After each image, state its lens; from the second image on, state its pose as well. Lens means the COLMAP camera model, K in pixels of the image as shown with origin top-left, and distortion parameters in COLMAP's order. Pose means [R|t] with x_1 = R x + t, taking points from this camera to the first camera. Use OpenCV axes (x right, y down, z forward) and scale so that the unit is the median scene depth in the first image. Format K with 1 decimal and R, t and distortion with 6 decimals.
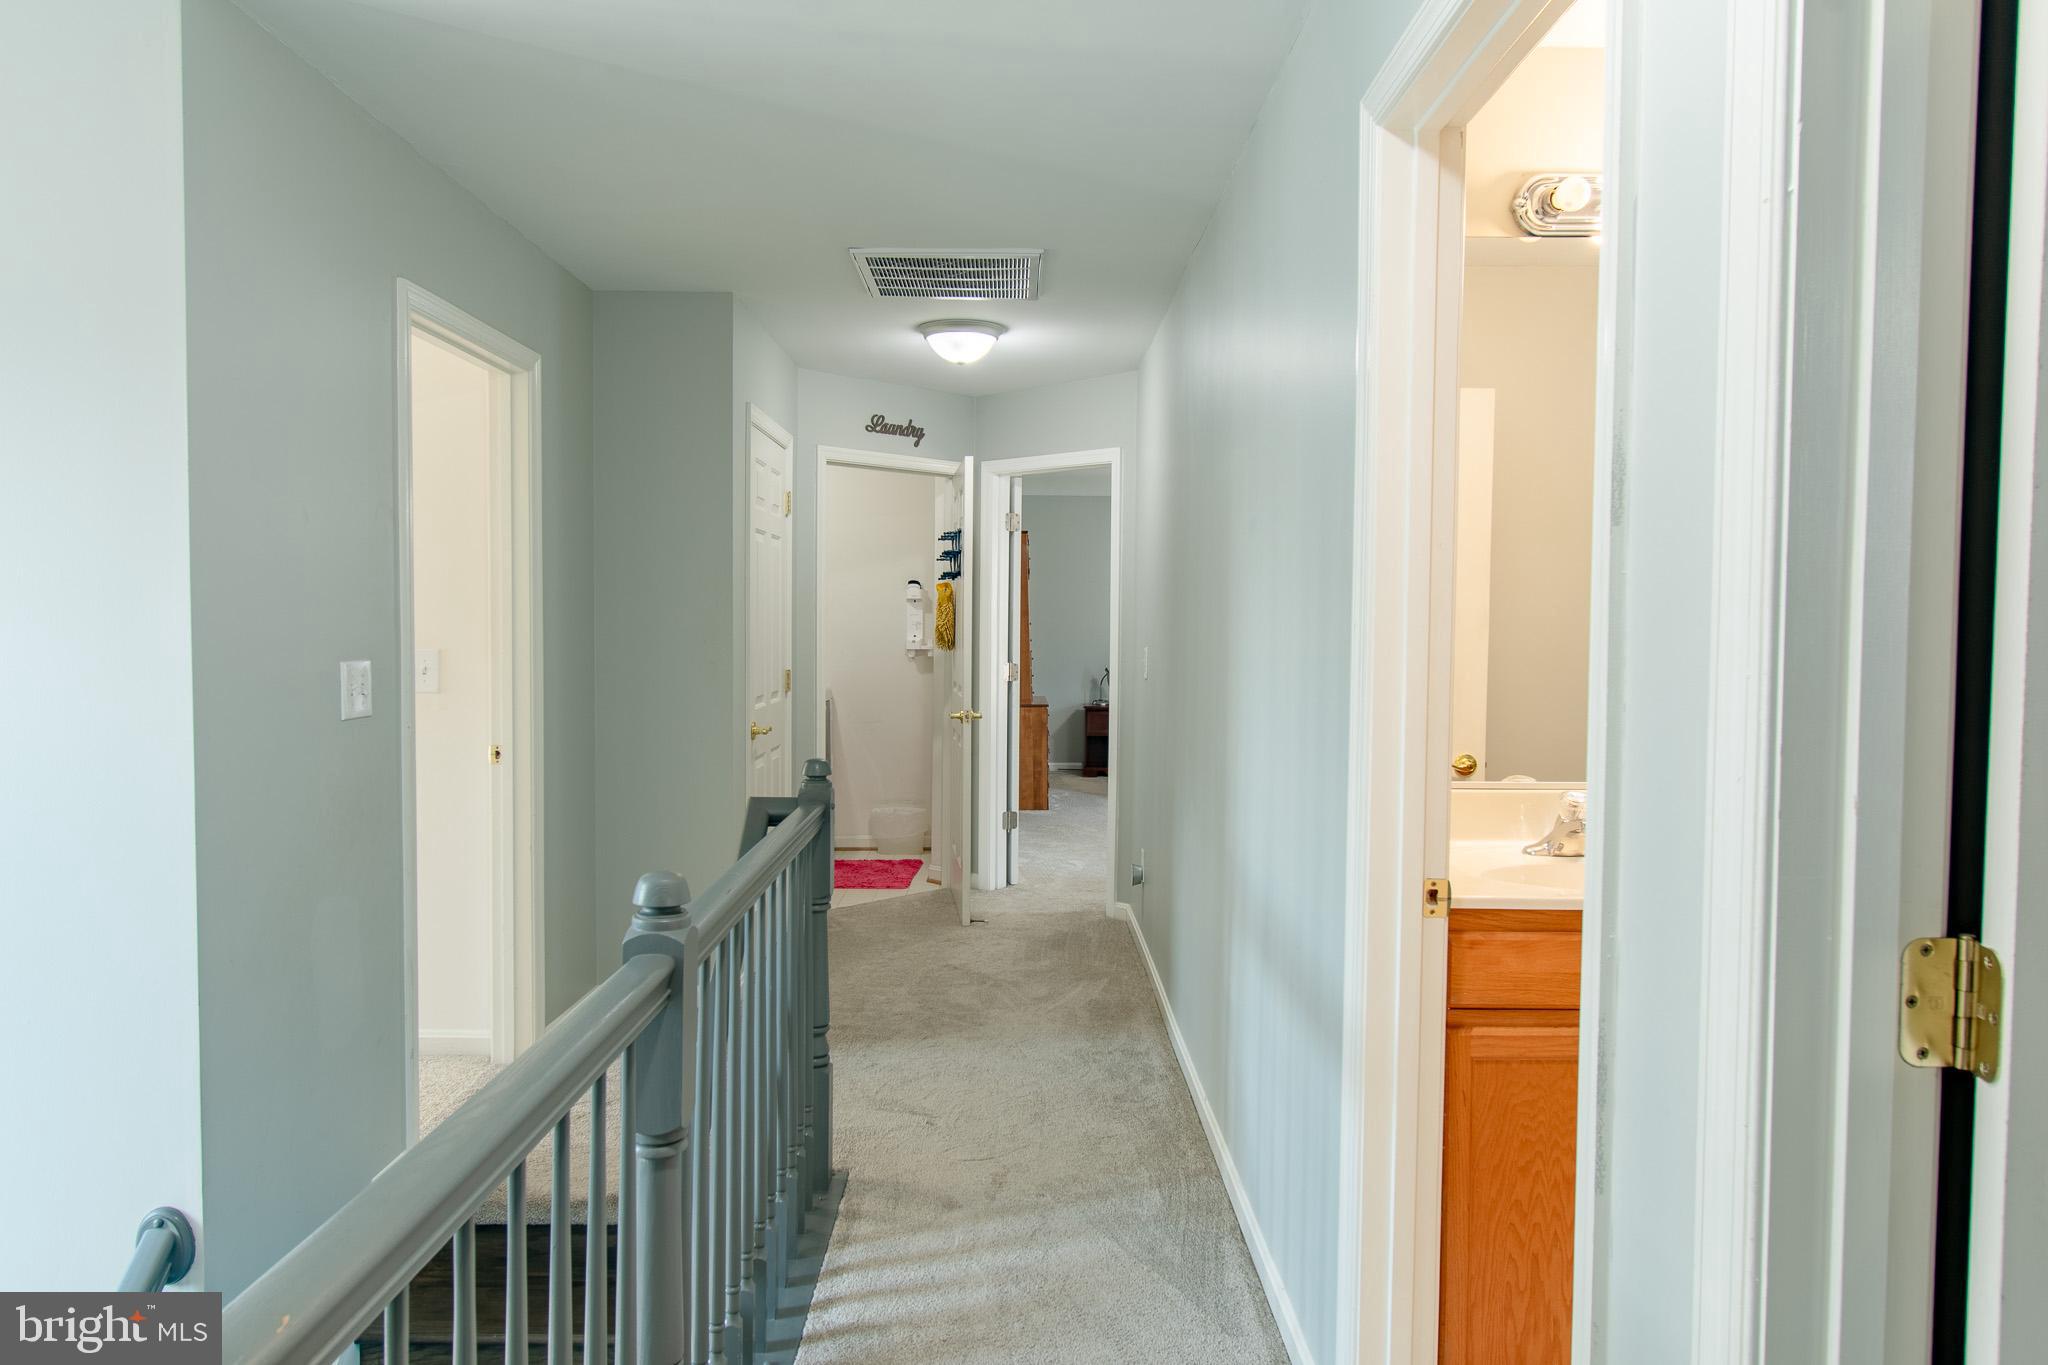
lens RADIAL K [[1367.0, 0, 1024.0], [0, 1367.0, 682.5], [0, 0, 1]] dist [-0.000148, -0.000019]
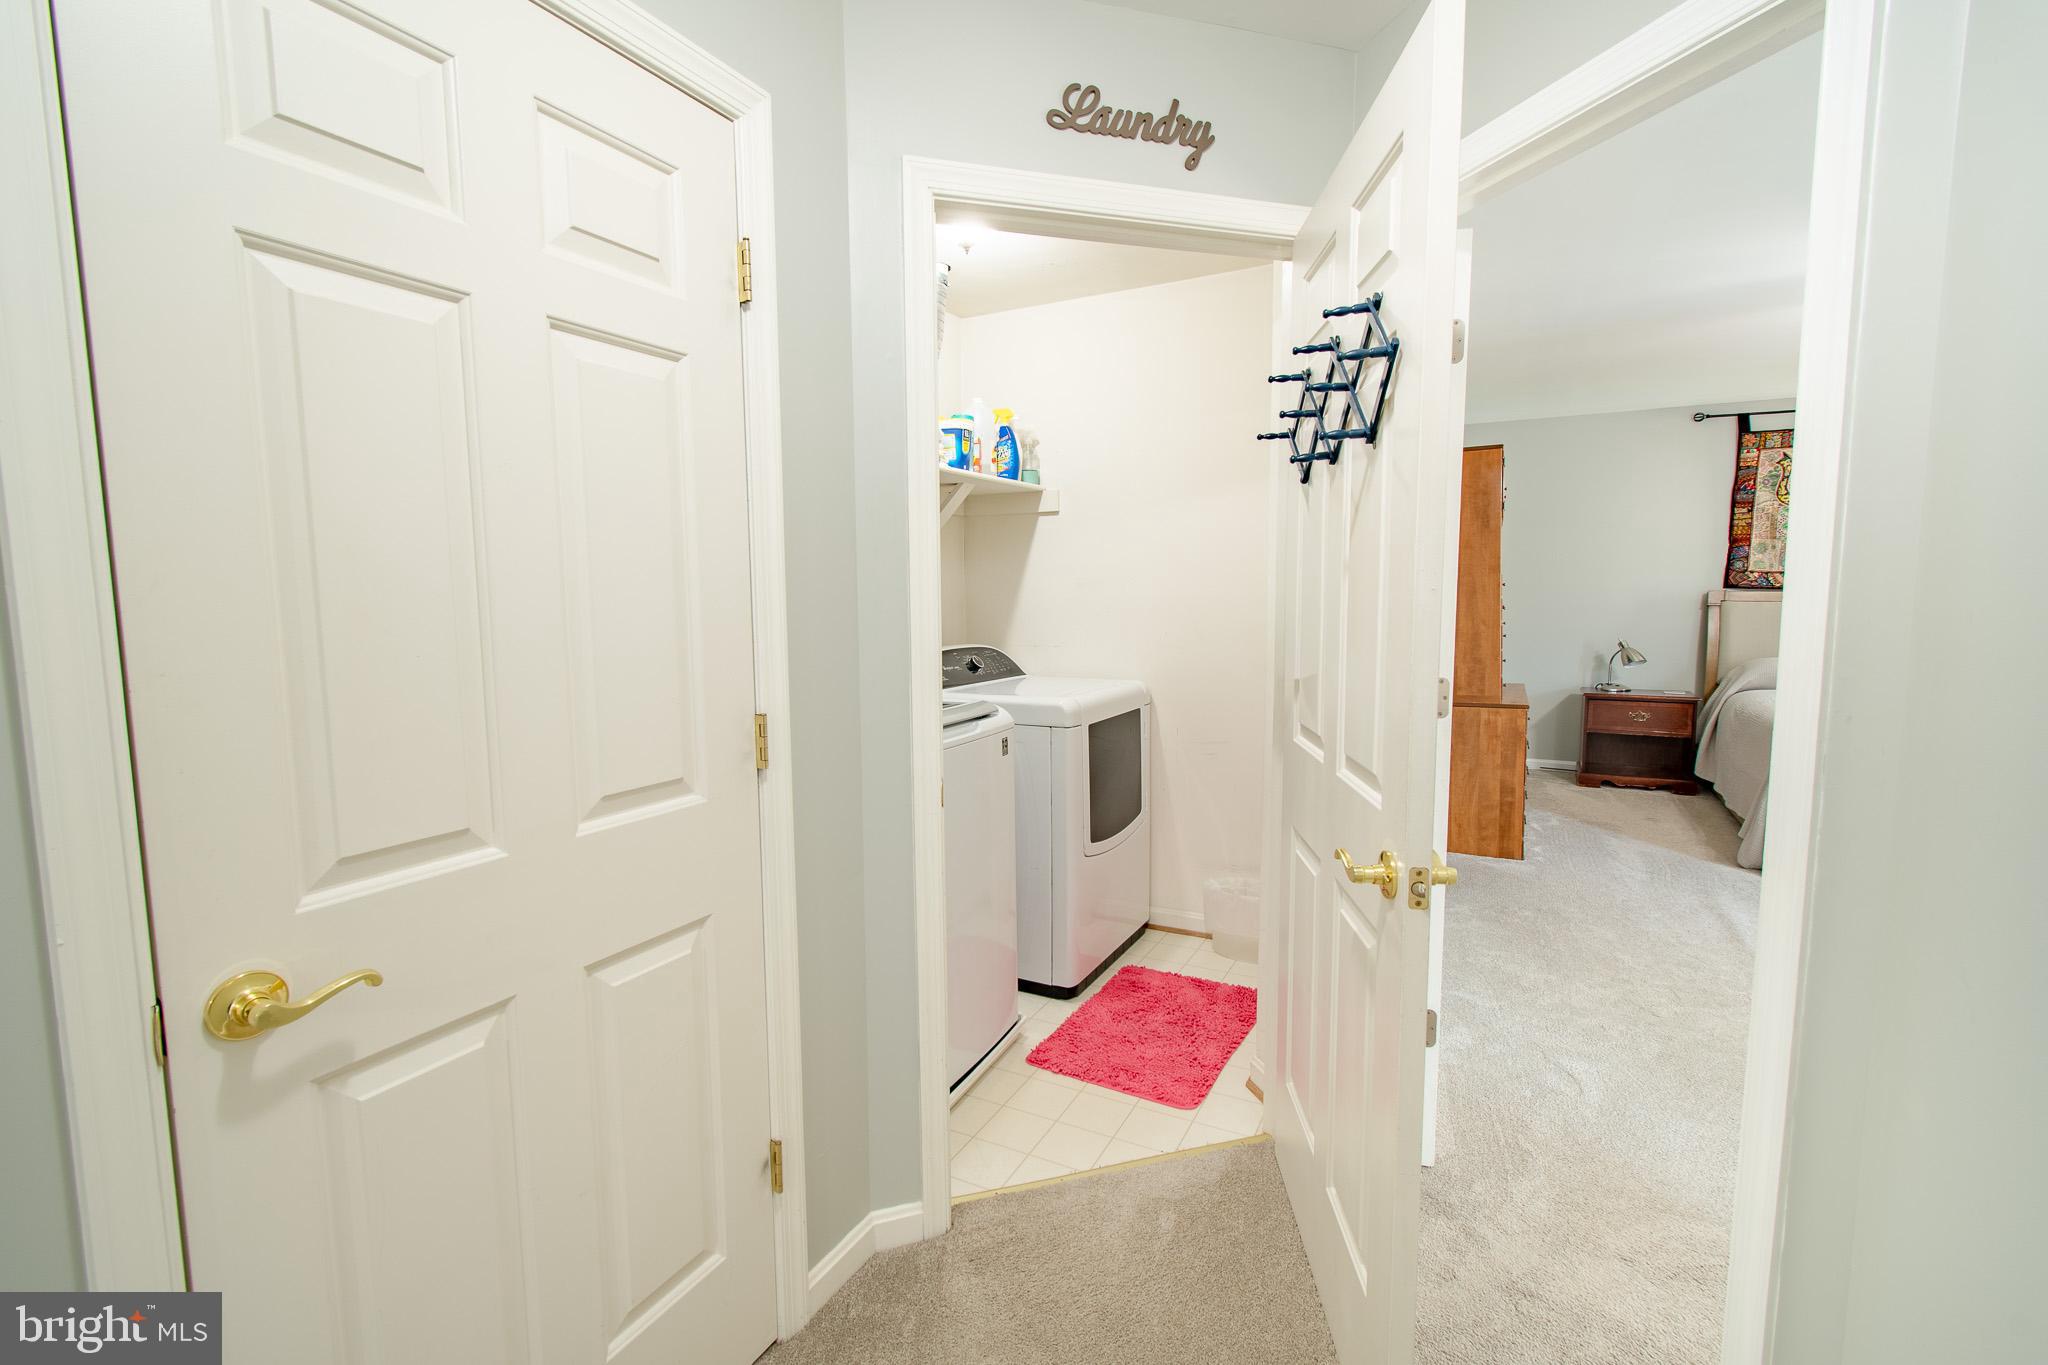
lens RADIAL K [[902.3, 0, 1021.7], [0, 902.3, 676.7], [0, 0, 1]] dist [0.003843, -0.001277]
pose [[0.879152, 0.032630, -0.475423, 0.009176], [-0.006961, 0.998426, 0.055654, -0.020767], [0.476490, -0.045619, 0.877995, 0.492808]]
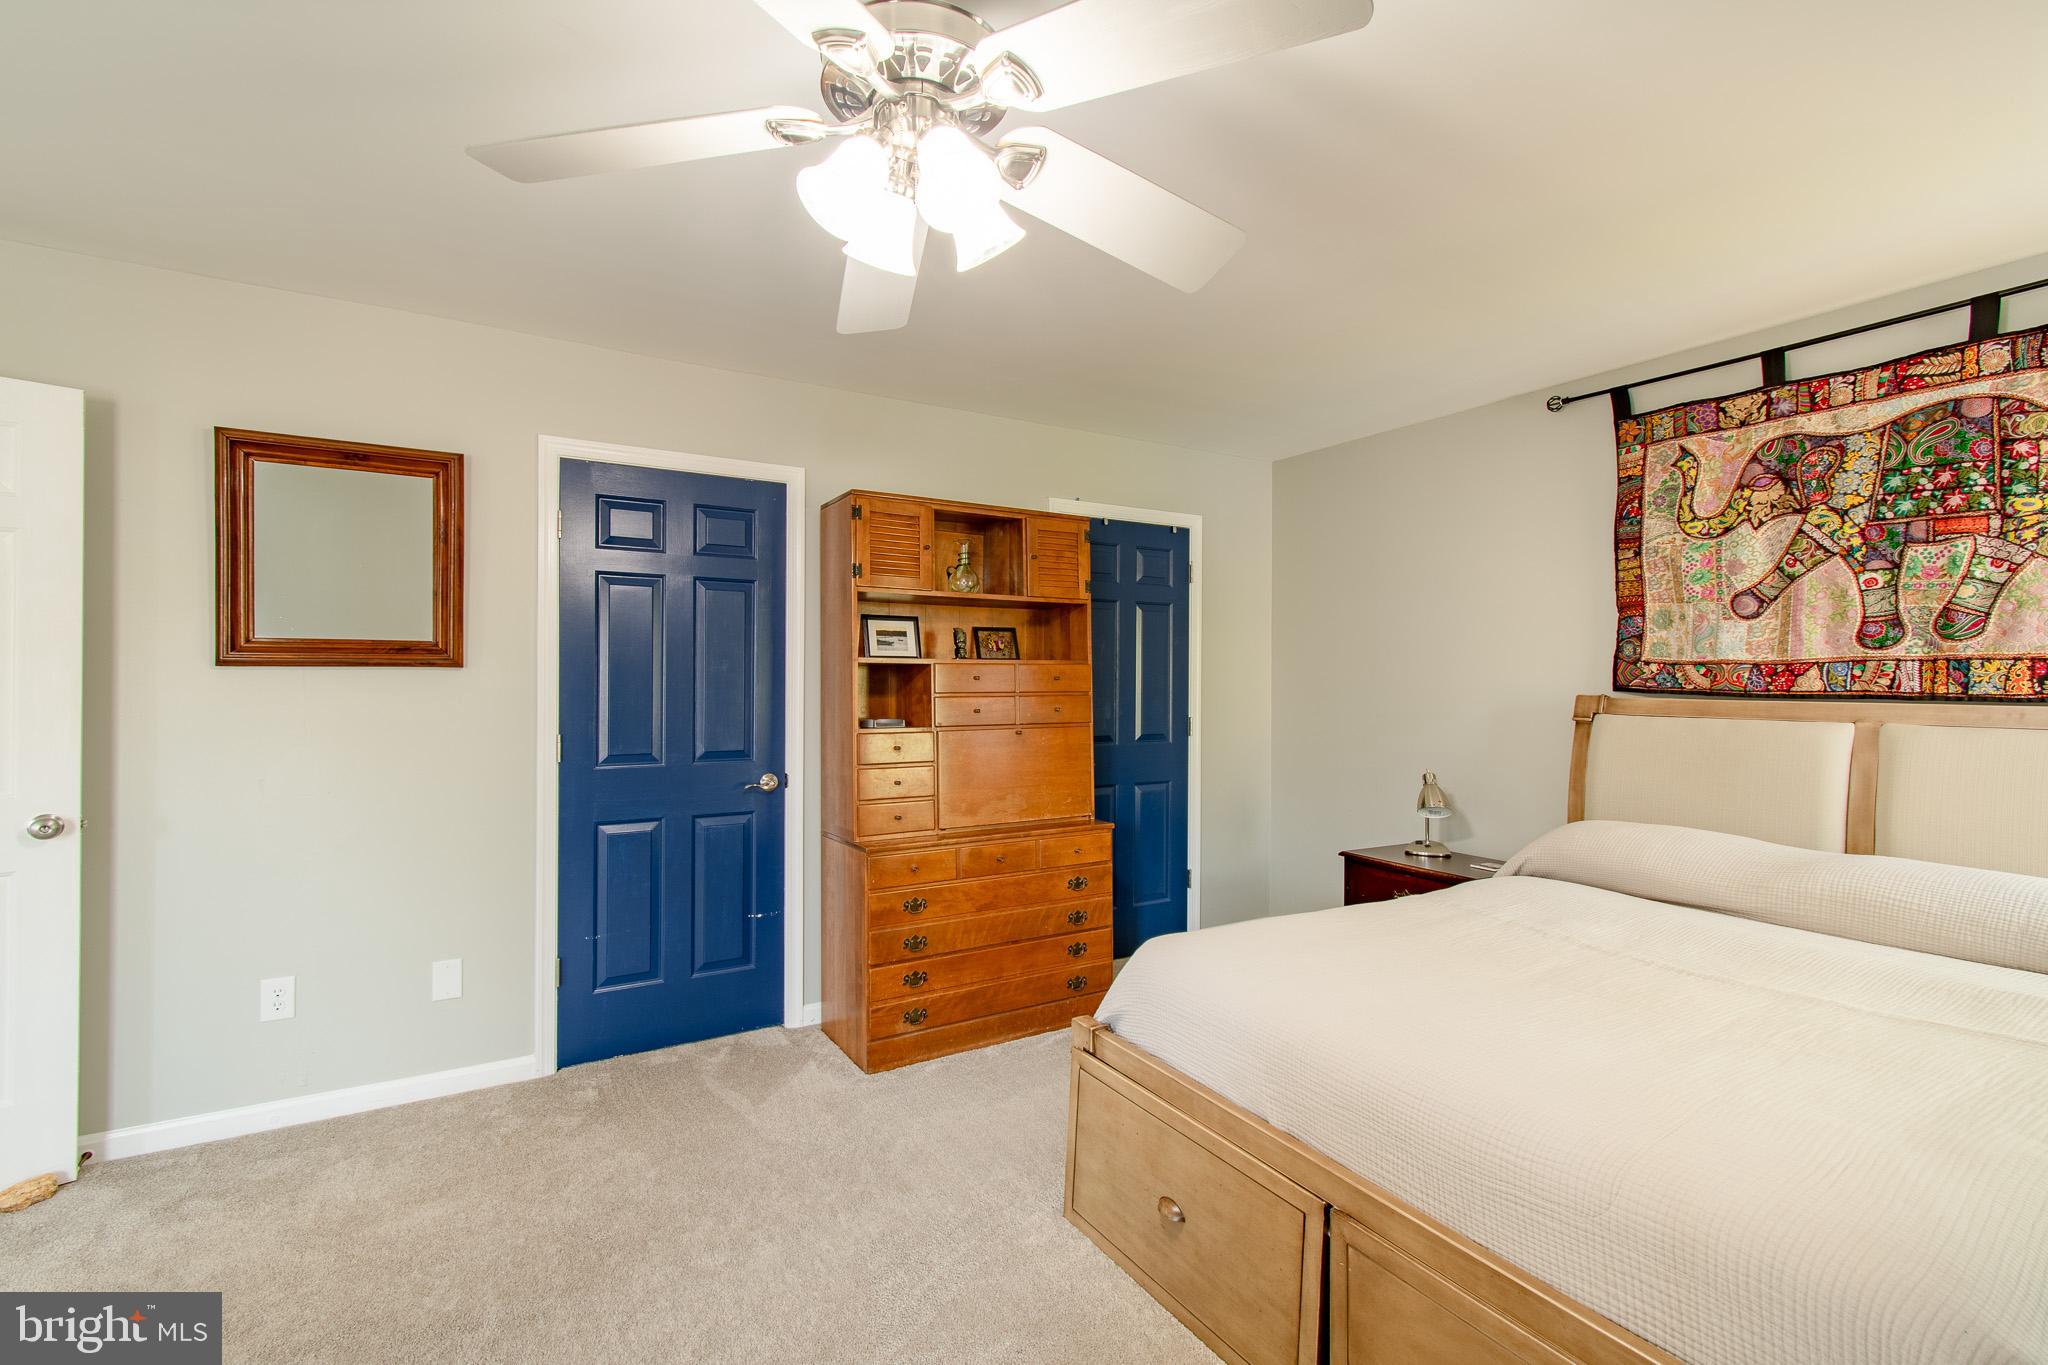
lens RADIAL K [[902.3, 0, 1021.7], [0, 902.3, 676.7], [0, 0, 1]] dist [0.003843, -0.001277]
pose [[0.506575, -0.006098, -0.862174, 0.310057], [-0.039599, 0.998755, -0.030330, -0.035668], [0.861286, 0.049506, 0.505703, 0.880985]]
